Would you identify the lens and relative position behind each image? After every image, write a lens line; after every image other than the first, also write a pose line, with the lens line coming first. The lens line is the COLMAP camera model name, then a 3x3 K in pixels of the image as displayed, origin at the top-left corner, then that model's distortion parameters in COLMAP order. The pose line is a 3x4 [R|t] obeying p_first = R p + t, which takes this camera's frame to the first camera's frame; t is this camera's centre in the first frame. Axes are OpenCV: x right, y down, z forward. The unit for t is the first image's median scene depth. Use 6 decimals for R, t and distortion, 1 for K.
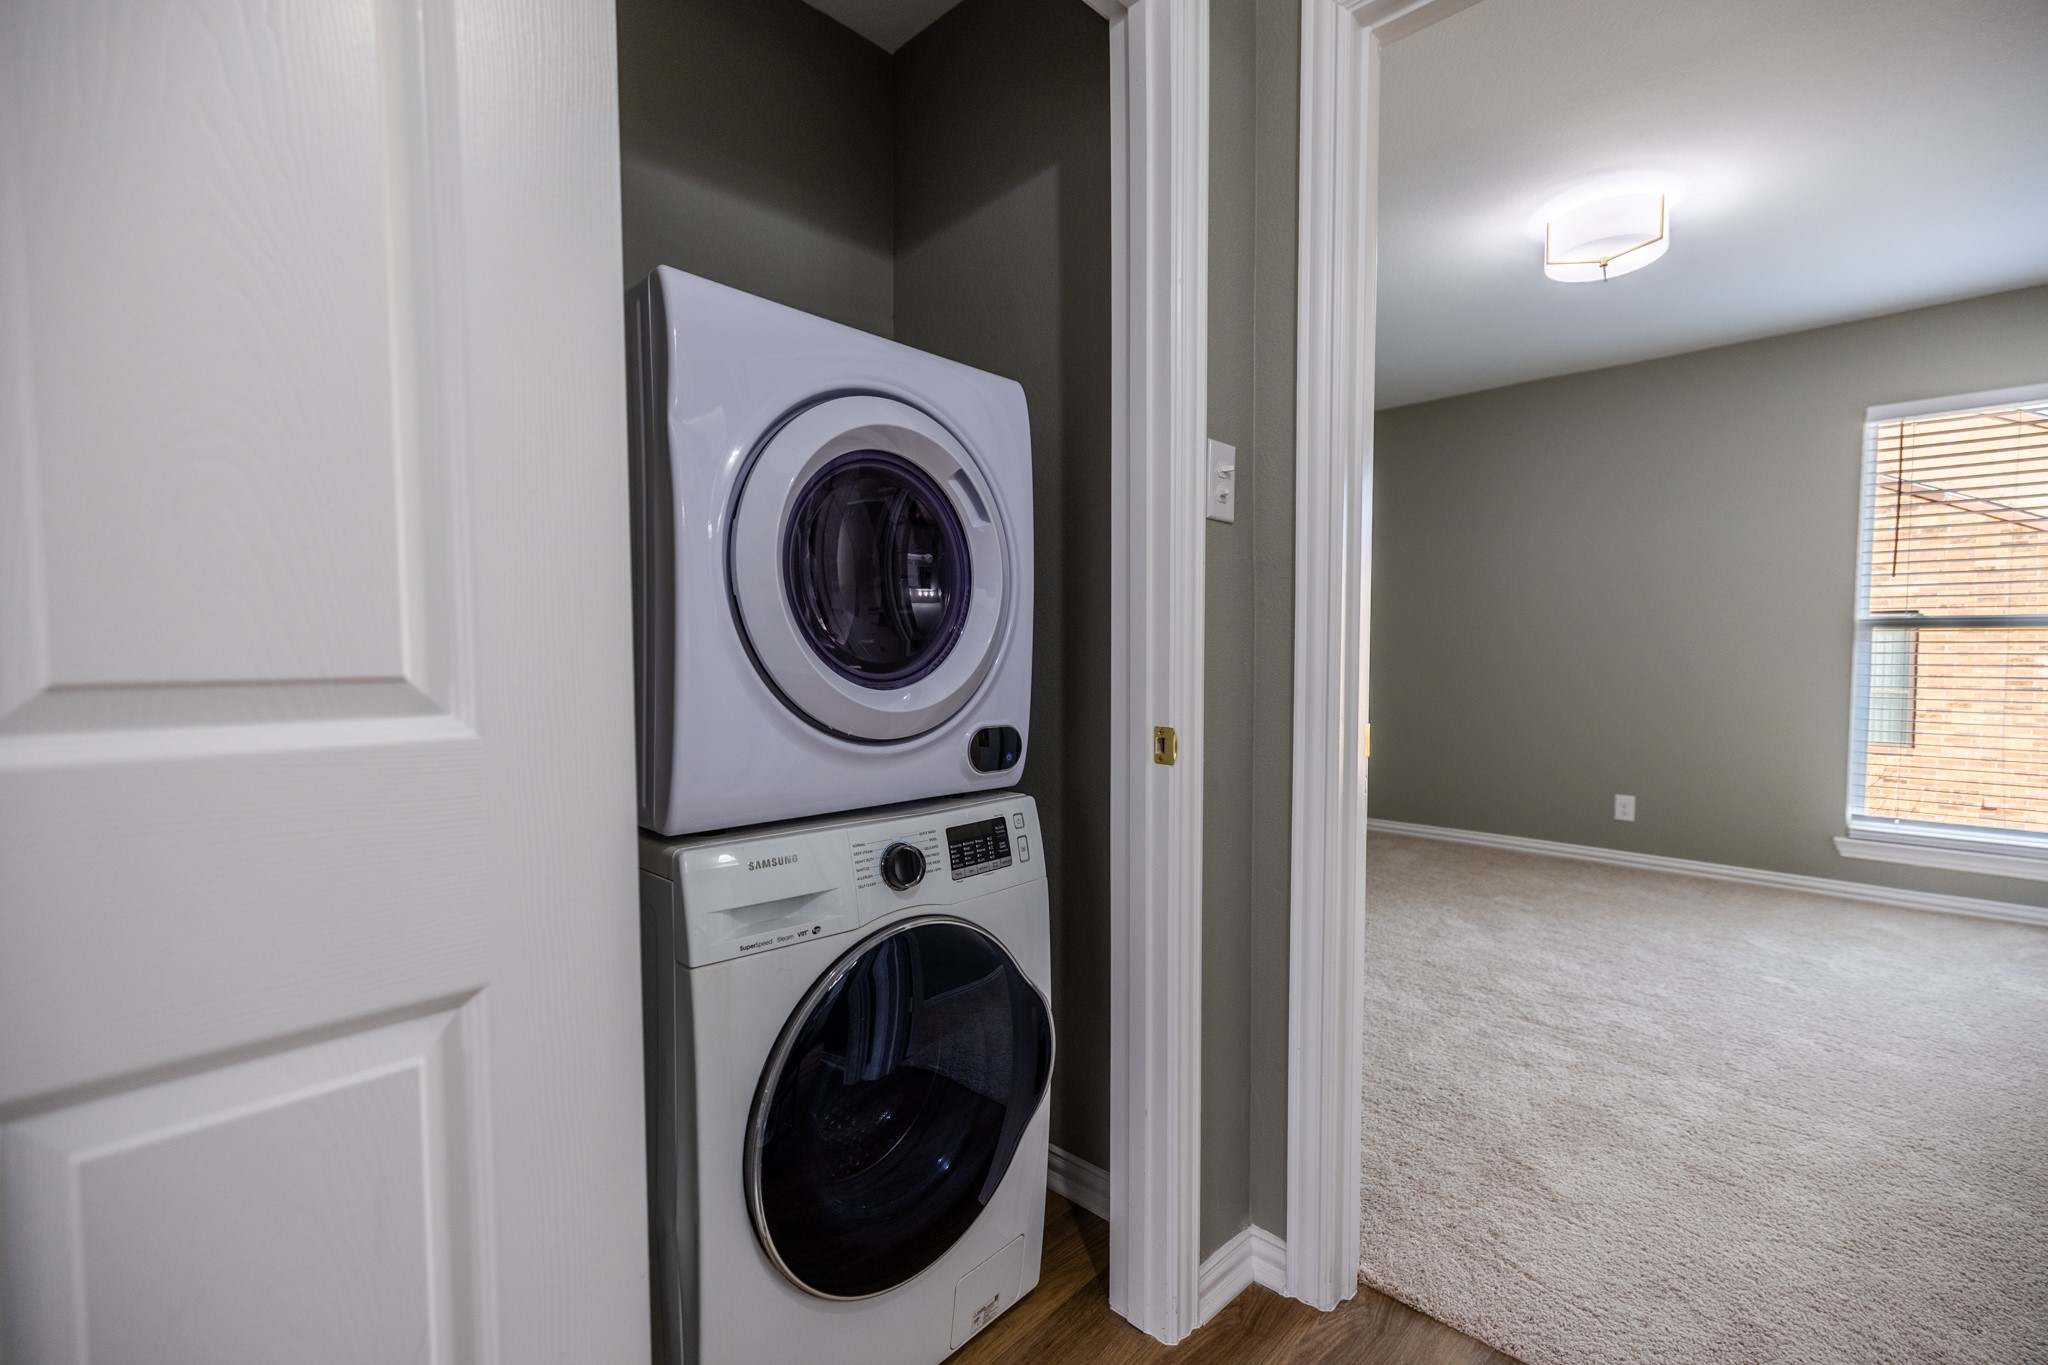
lens RADIAL K [[876.0, 0, 1012.1], [0, 876.0, 686.1], [0, 0, 1]] dist [0.000762, 0.000479]
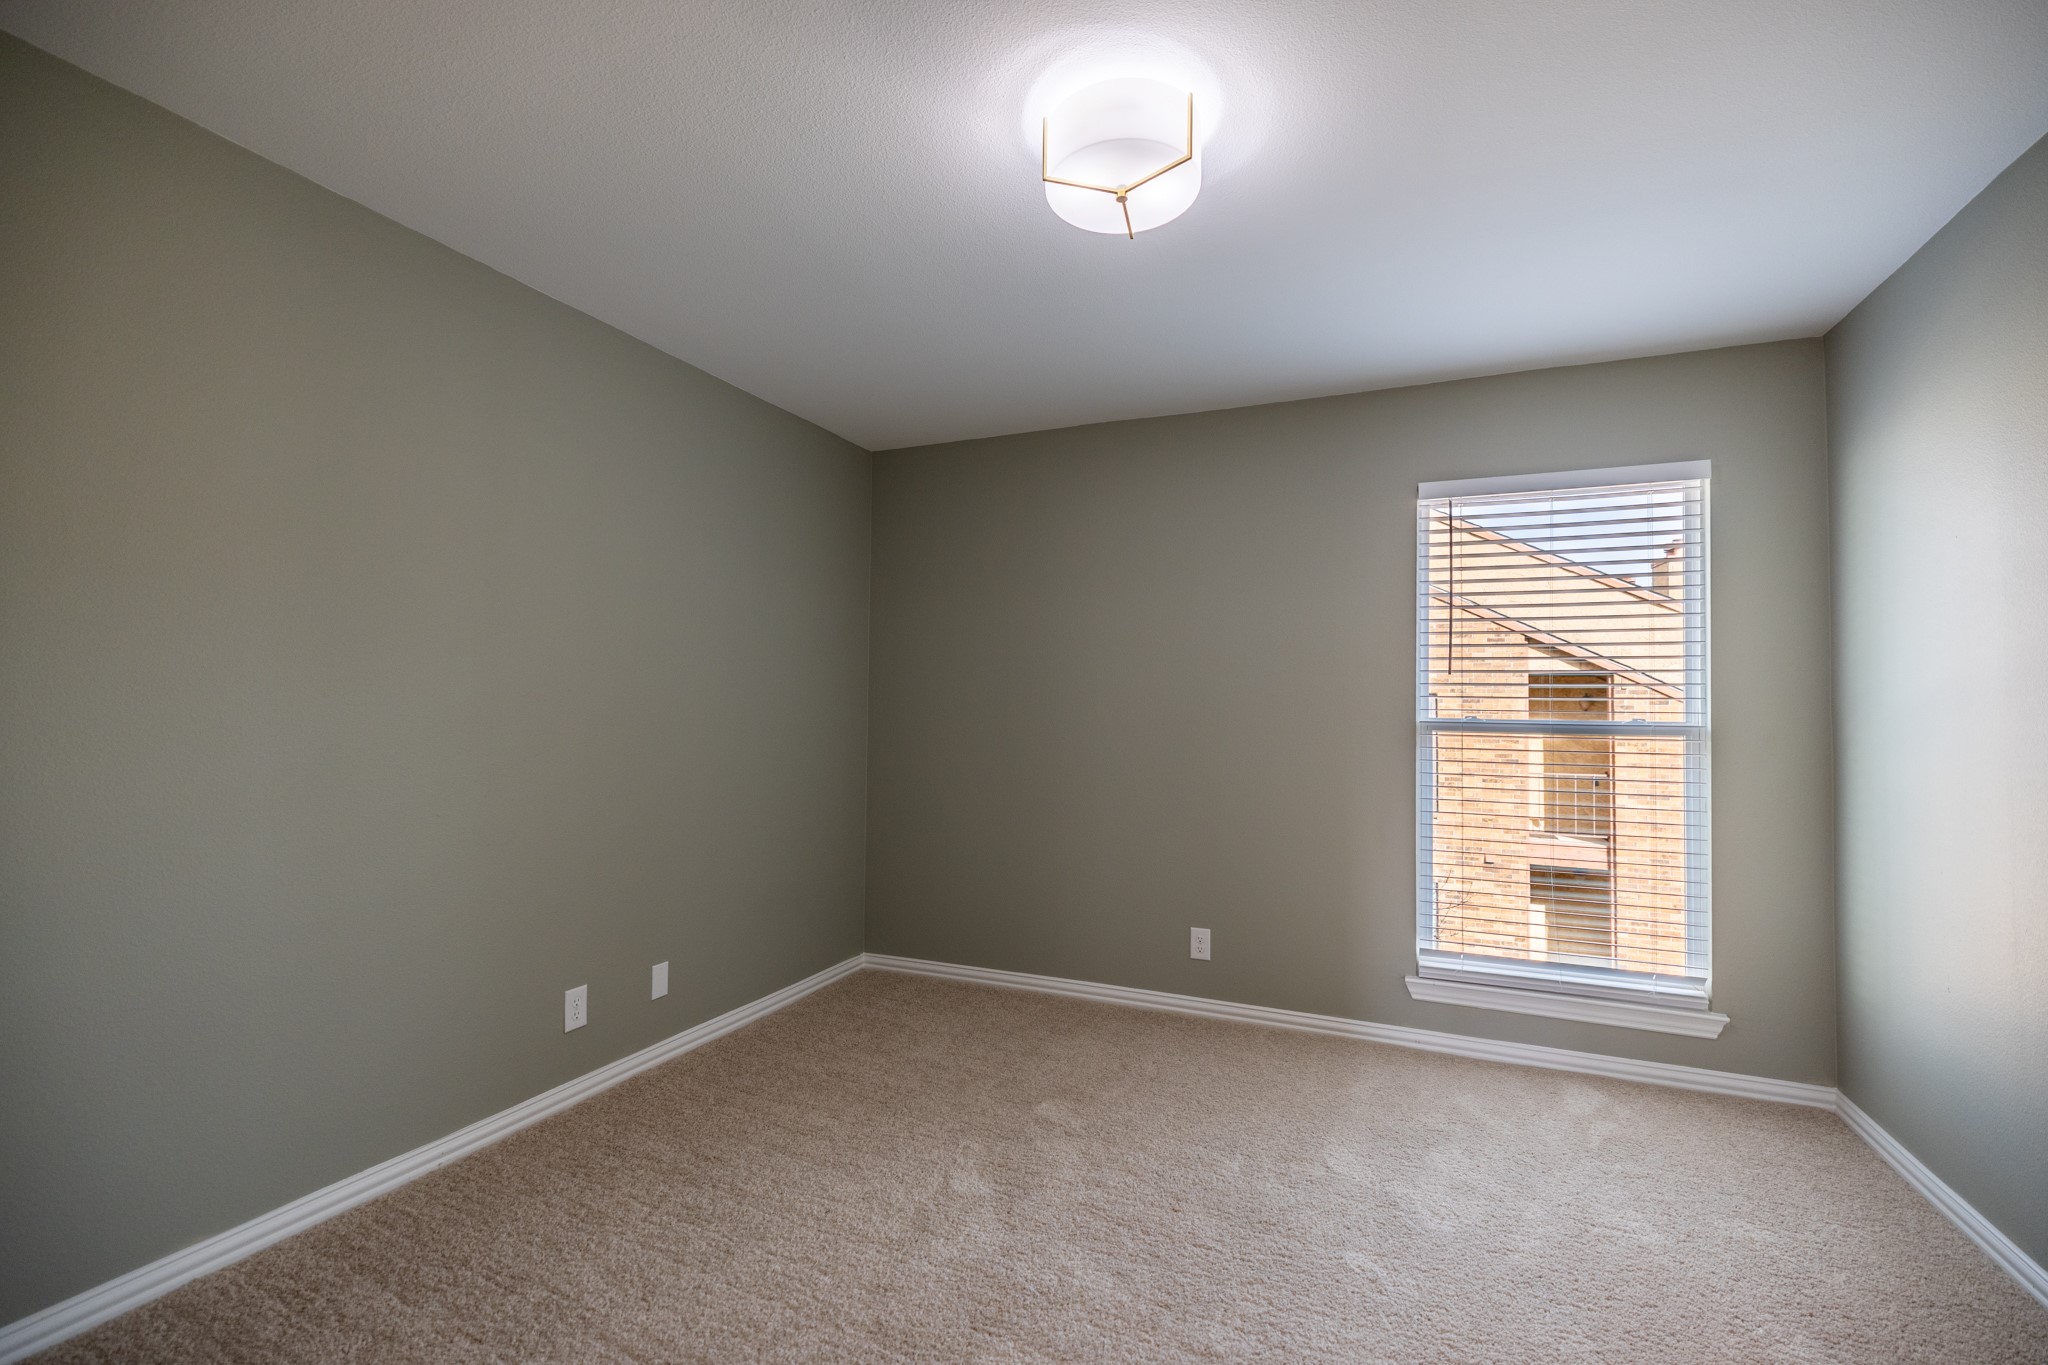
lens RADIAL K [[880.6, 0, 1014.7], [0, 880.6, 686.1], [0, 0, 1]] dist [0.002432, 0.000386]
pose [[0.934546, 0.021853, 0.355171, 0.283160], [0.002402, 0.997702, -0.067707, -0.053498], [-0.355834, 0.064128, 0.932346, 0.330621]]
